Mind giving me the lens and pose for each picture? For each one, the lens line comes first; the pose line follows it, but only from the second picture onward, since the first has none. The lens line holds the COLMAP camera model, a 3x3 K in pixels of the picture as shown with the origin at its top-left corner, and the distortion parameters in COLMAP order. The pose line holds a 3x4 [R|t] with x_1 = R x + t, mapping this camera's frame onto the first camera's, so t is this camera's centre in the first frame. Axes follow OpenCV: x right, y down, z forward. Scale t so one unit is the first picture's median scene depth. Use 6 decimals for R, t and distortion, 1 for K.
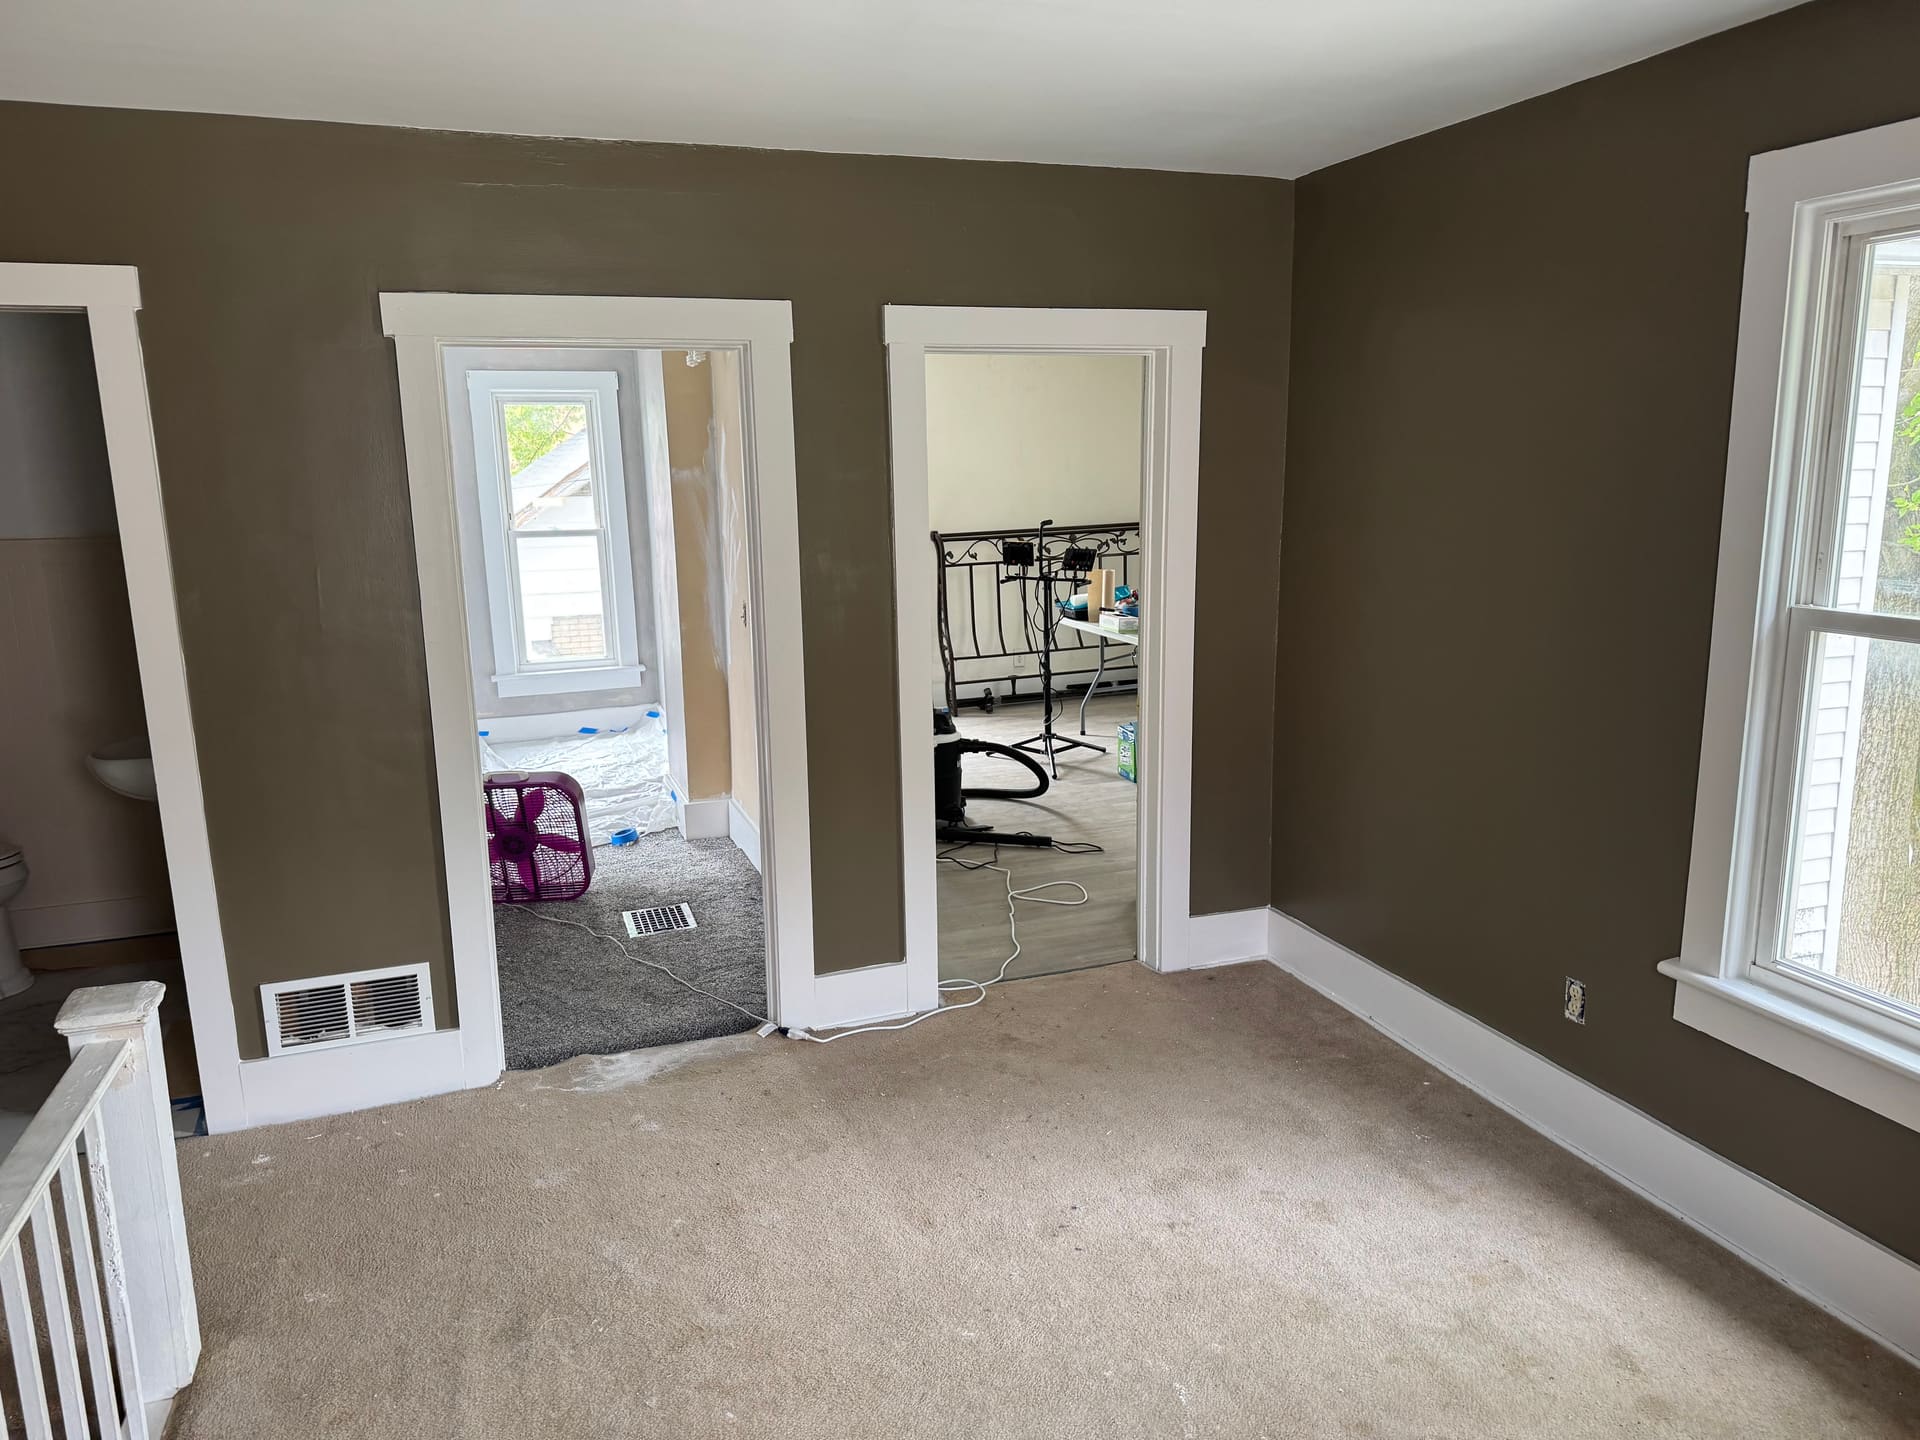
lens RADIAL K [[1415.2, 0, 954.0], [0, 1415.2, 735.9], [0, 0, 1]] dist [0.048704, -0.031314]
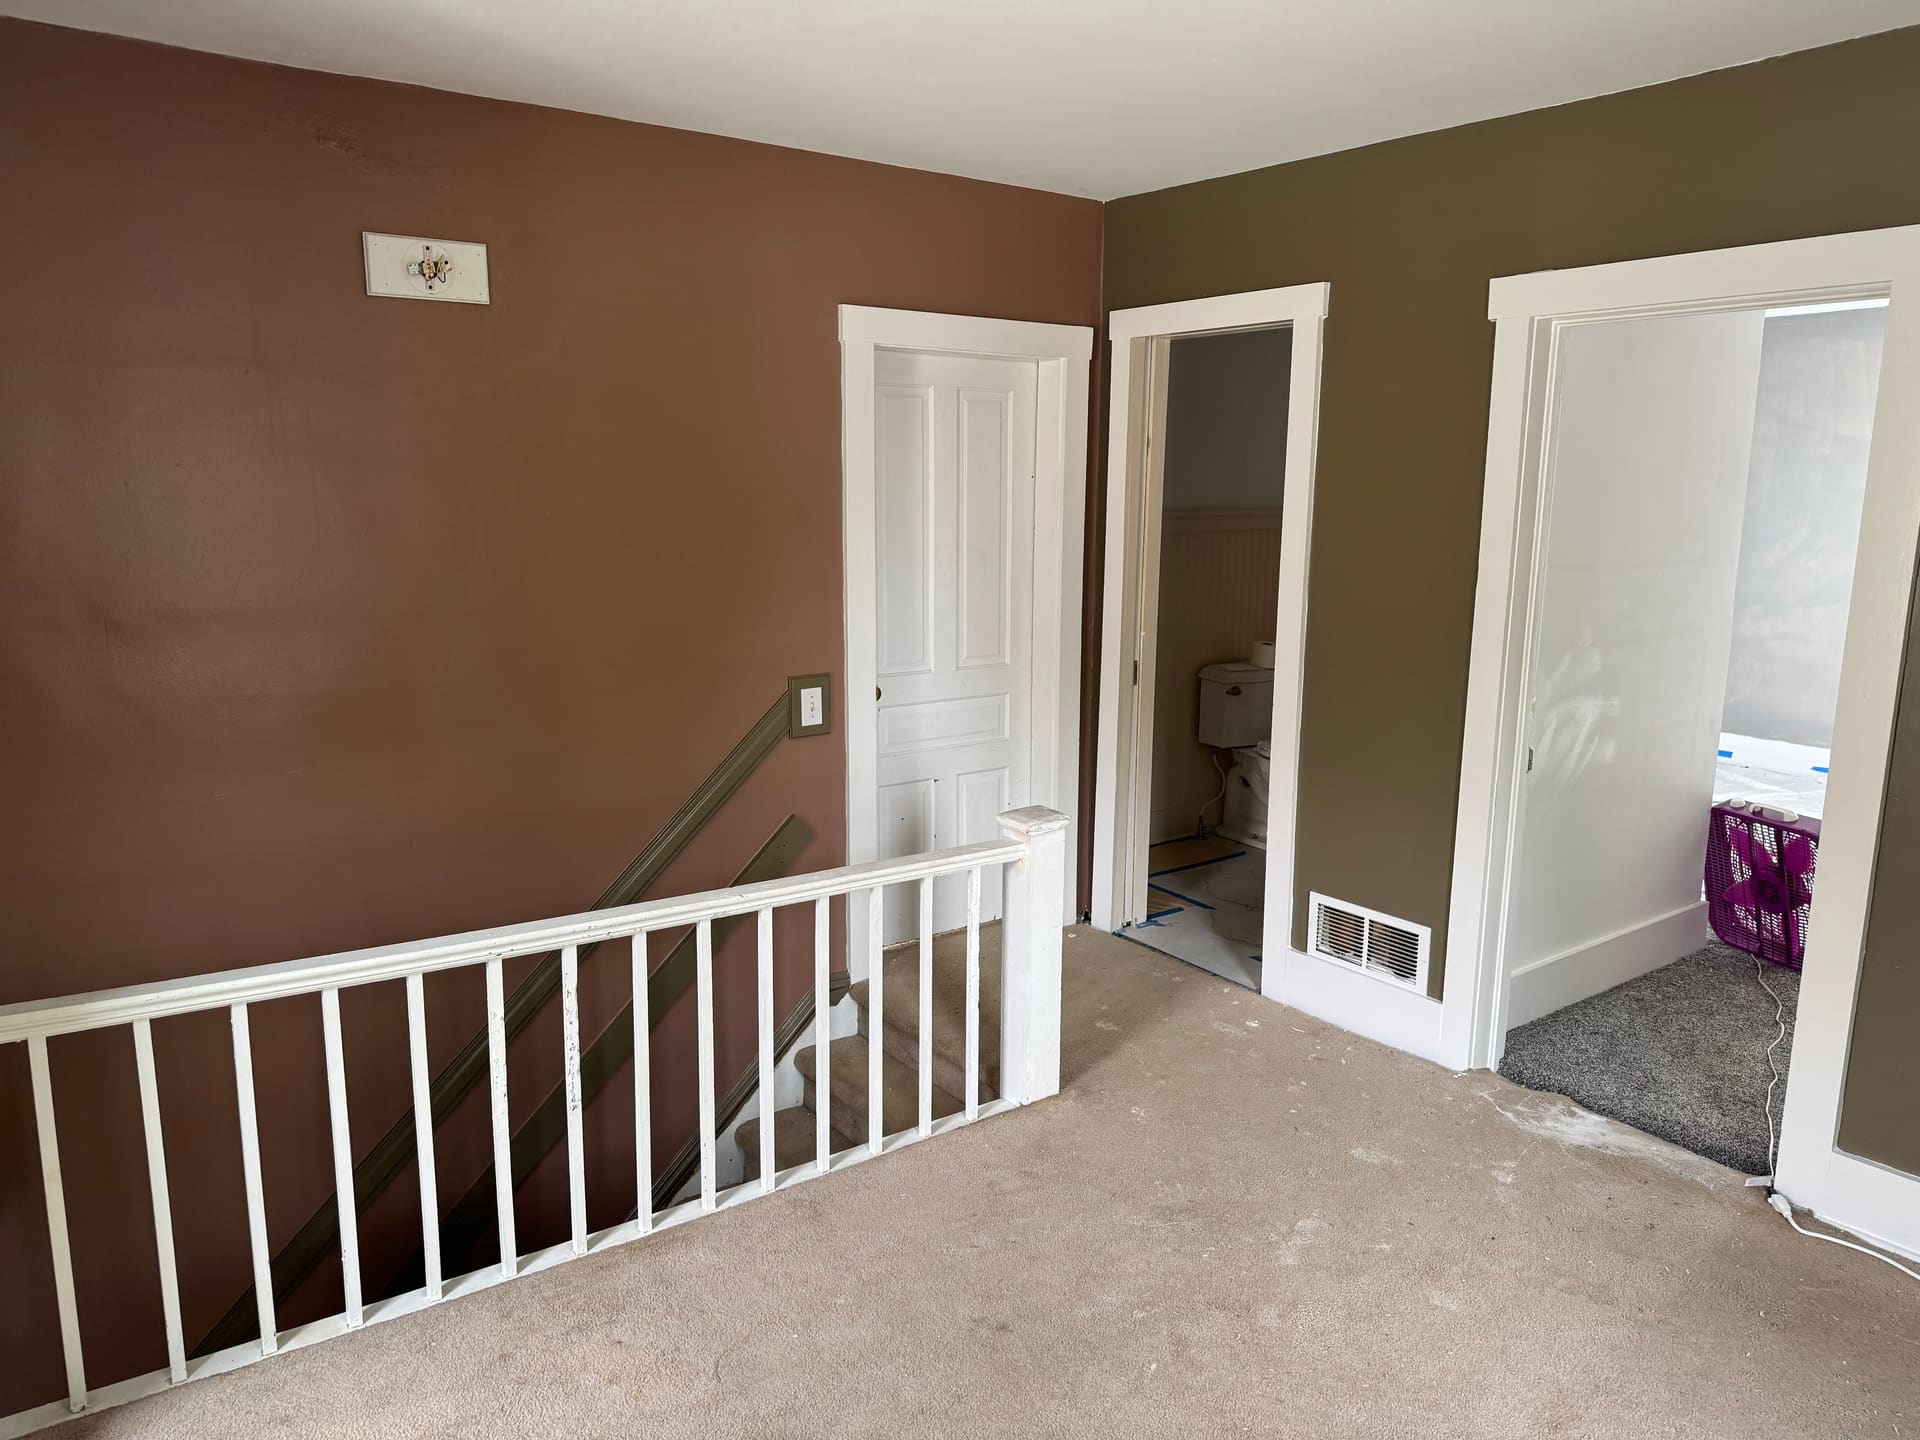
lens RADIAL K [[1415.2, 0, 951.0], [0, 1415.2, 708.1], [0, 0, 1]] dist [0.048704, -0.031314]
pose [[0.278857, 0.196806, -0.939950, 0.470888], [-0.207052, 0.968077, 0.141269, -0.069707], [0.937746, 0.155225, 0.310704, 0.323005]]
